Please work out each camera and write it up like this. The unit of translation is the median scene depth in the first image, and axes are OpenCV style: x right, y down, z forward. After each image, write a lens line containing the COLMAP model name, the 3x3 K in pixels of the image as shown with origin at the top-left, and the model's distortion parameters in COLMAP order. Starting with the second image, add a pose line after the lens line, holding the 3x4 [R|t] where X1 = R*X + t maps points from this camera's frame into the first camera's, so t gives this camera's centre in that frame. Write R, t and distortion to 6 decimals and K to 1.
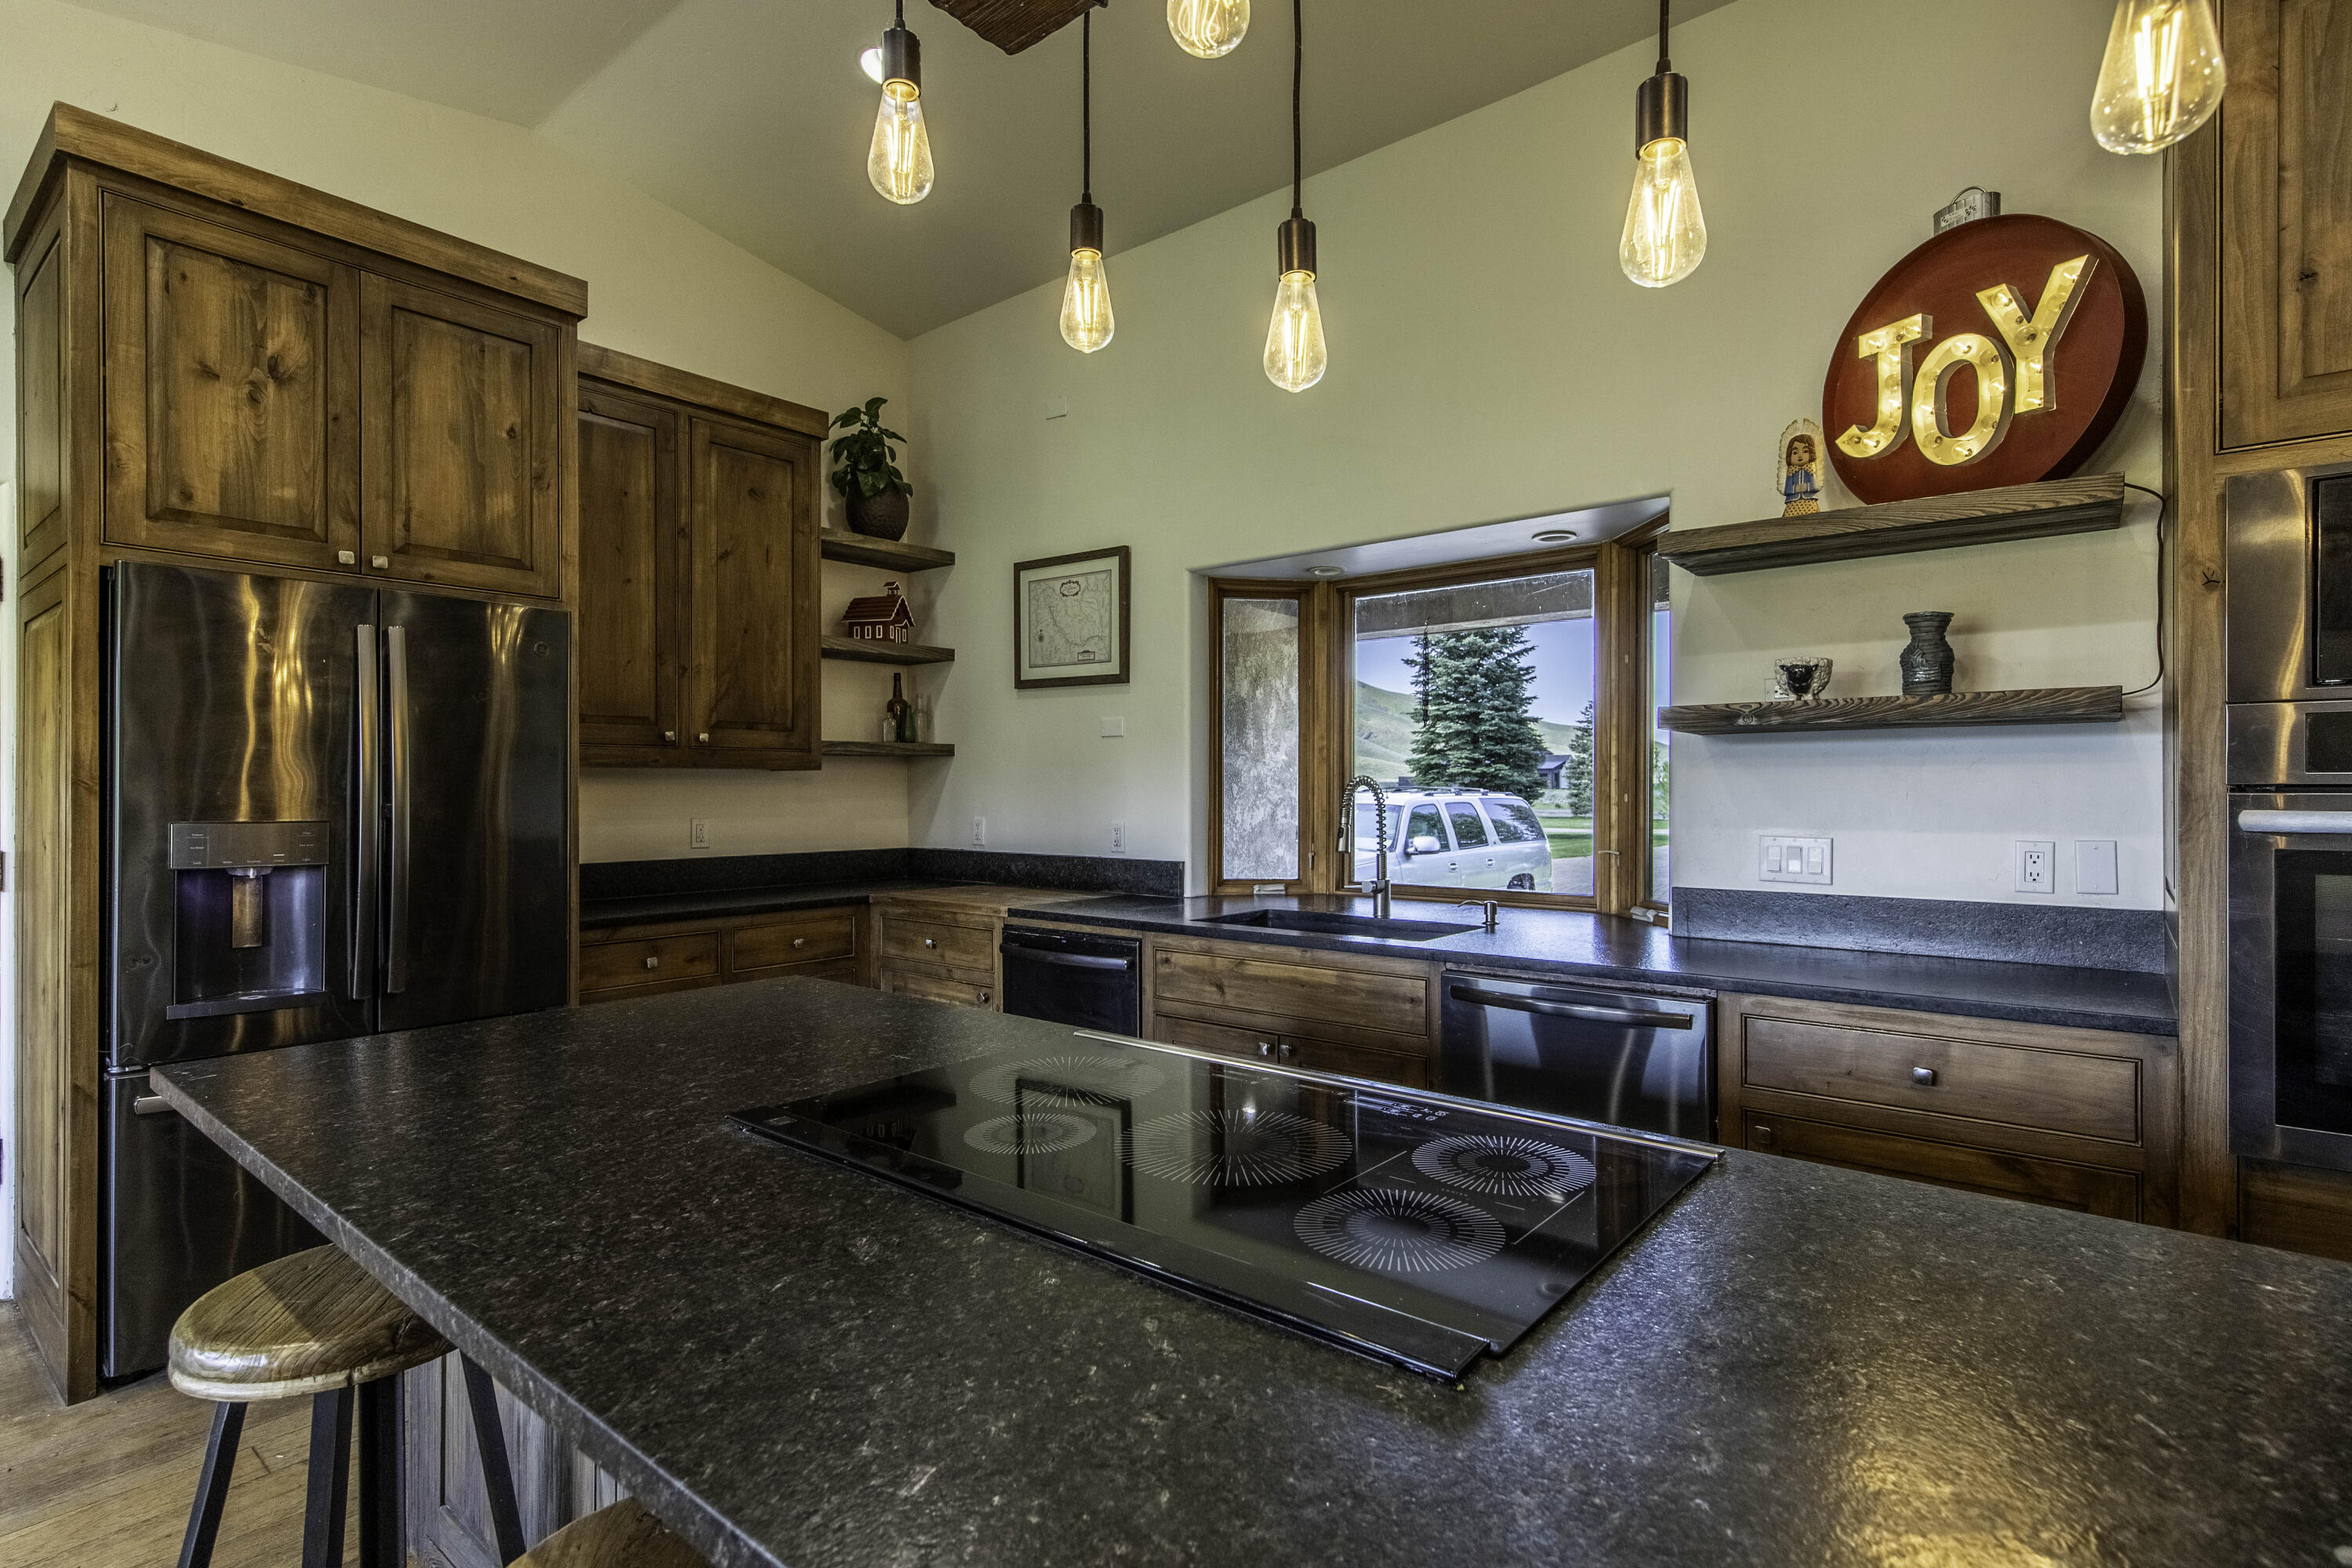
lens RADIAL K [[1167.8, 0, 1211.9], [0, 1167.8, 786.1], [0, 0, 1]] dist [0.000266, -0.000008]
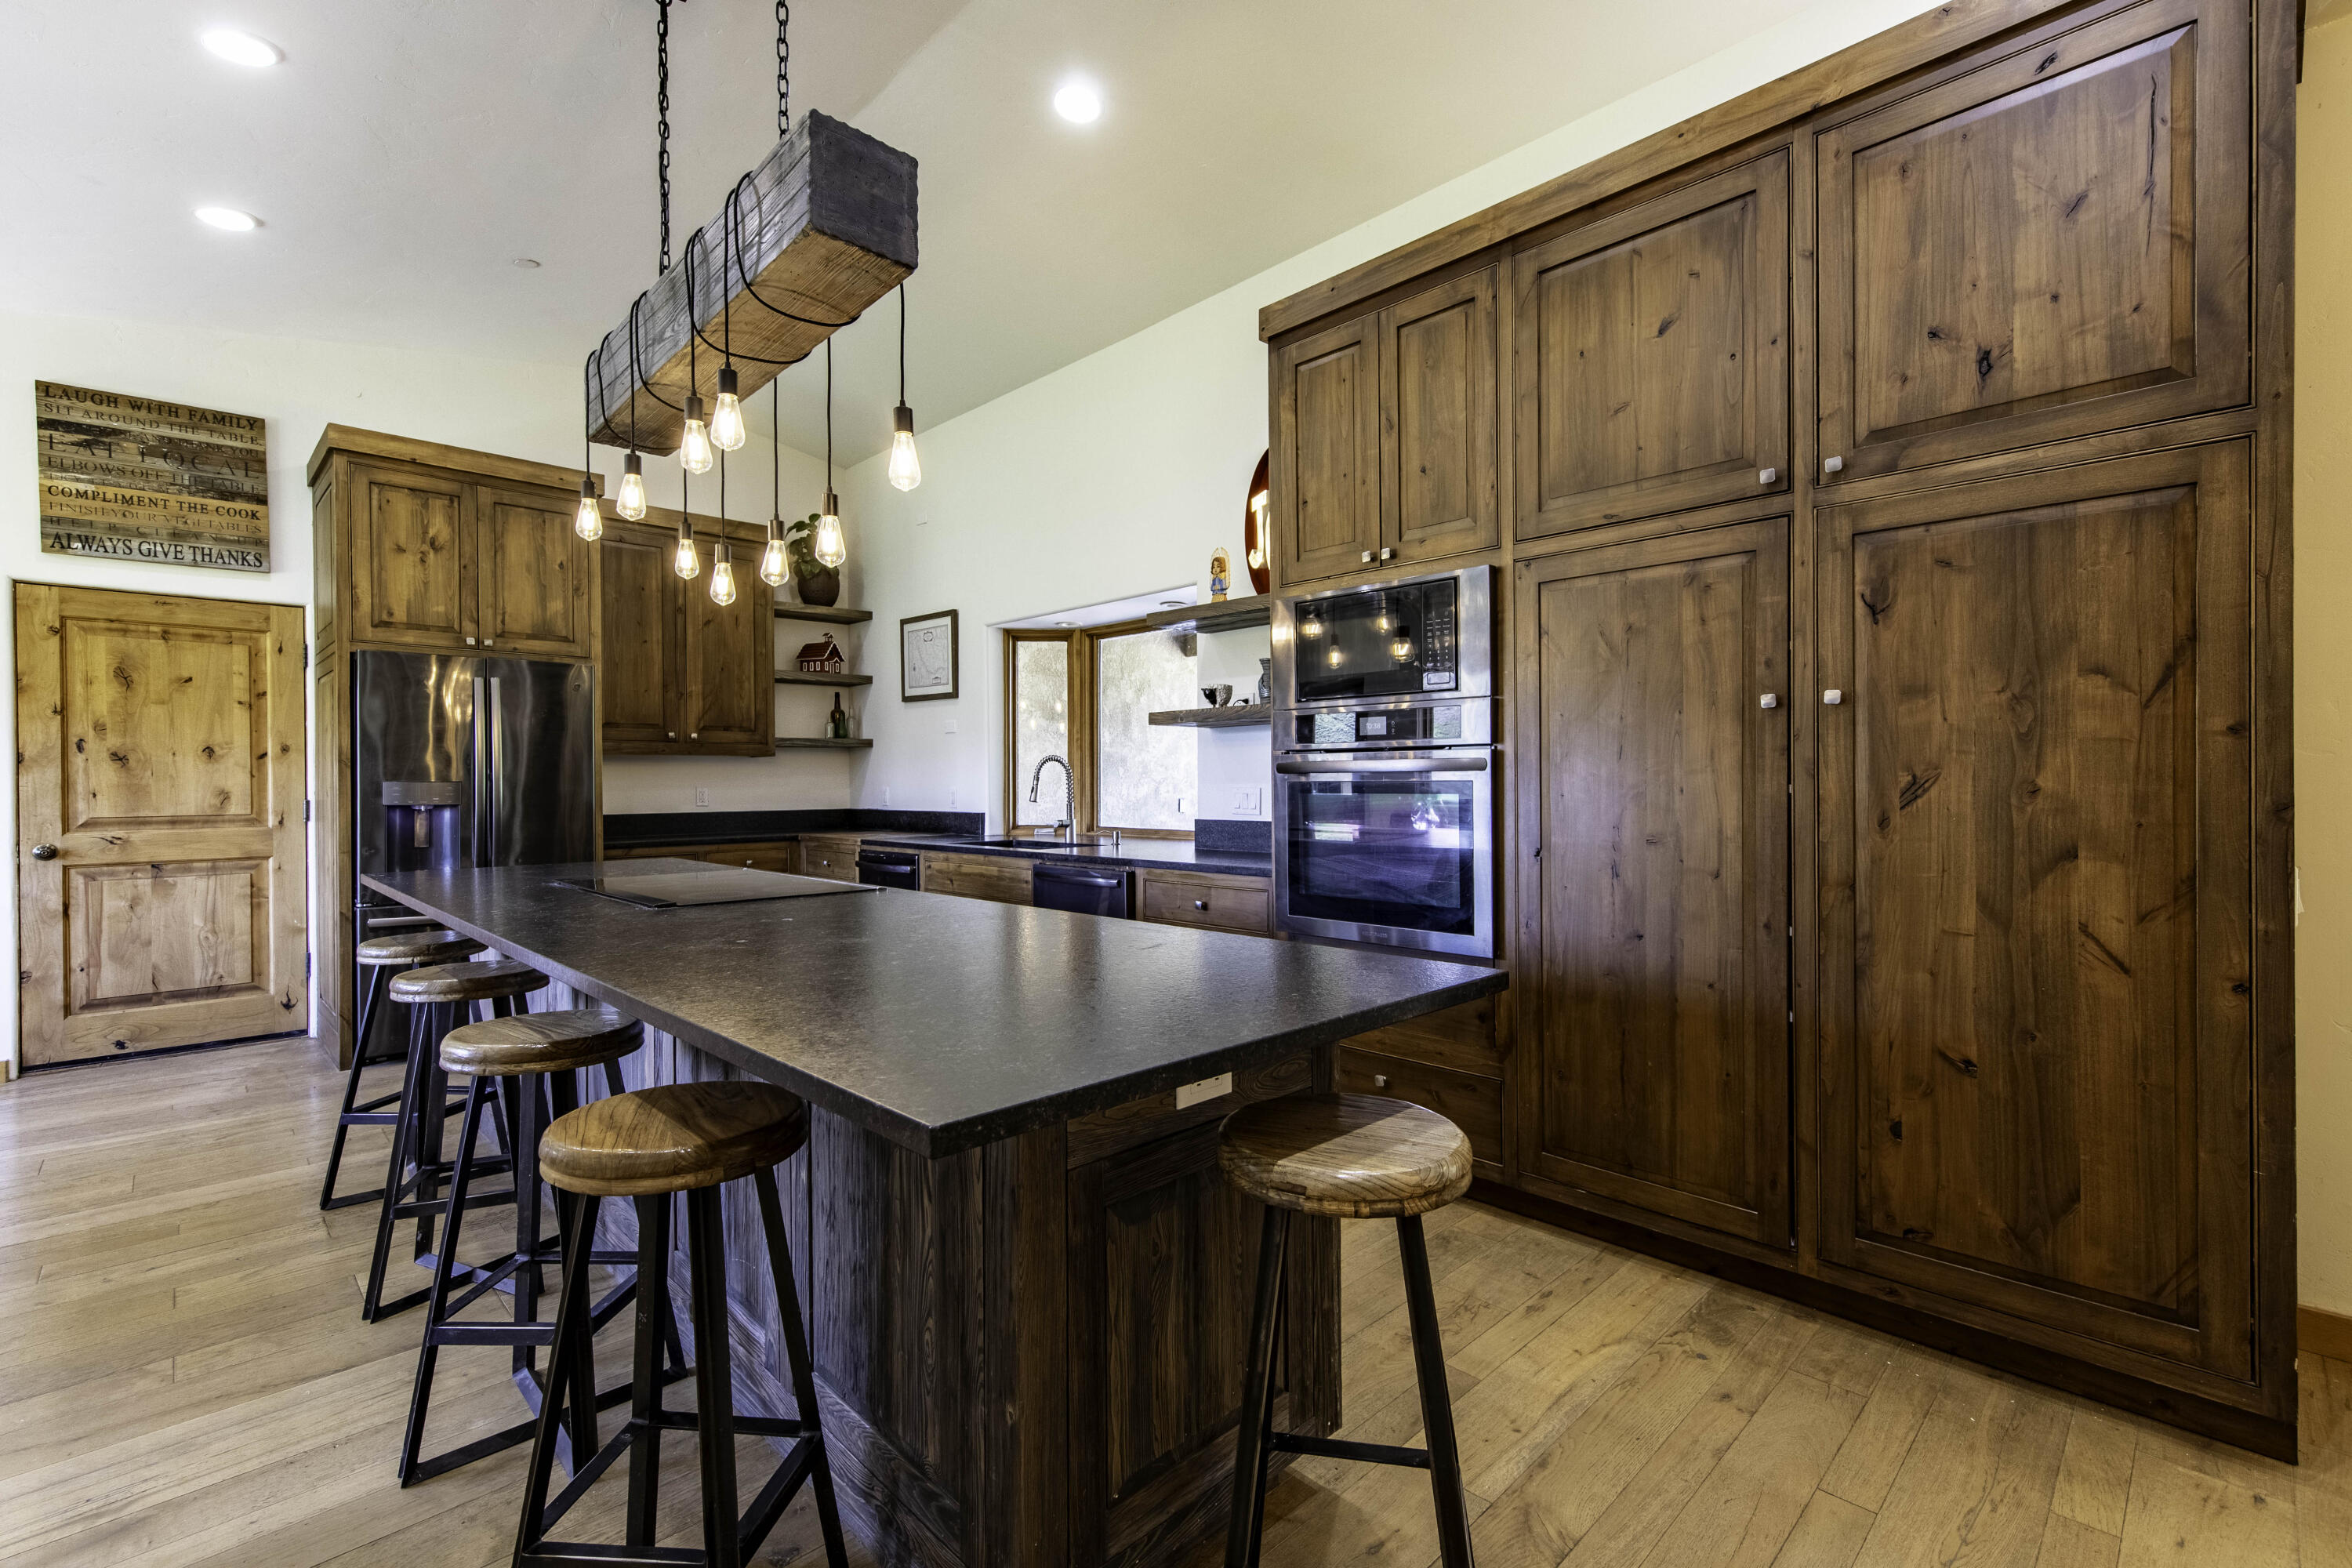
lens RADIAL K [[1072.9, 0, 1176.0], [0, 1072.9, 784.0], [0, 0, 1]] dist [-0.000645, 0.000258]
pose [[0.992095, -0.005072, -0.125385, 0.527370], [0.005670, 0.999974, 0.004415, 0.027983], [0.125360, -0.005091, 0.992098, -0.500221]]
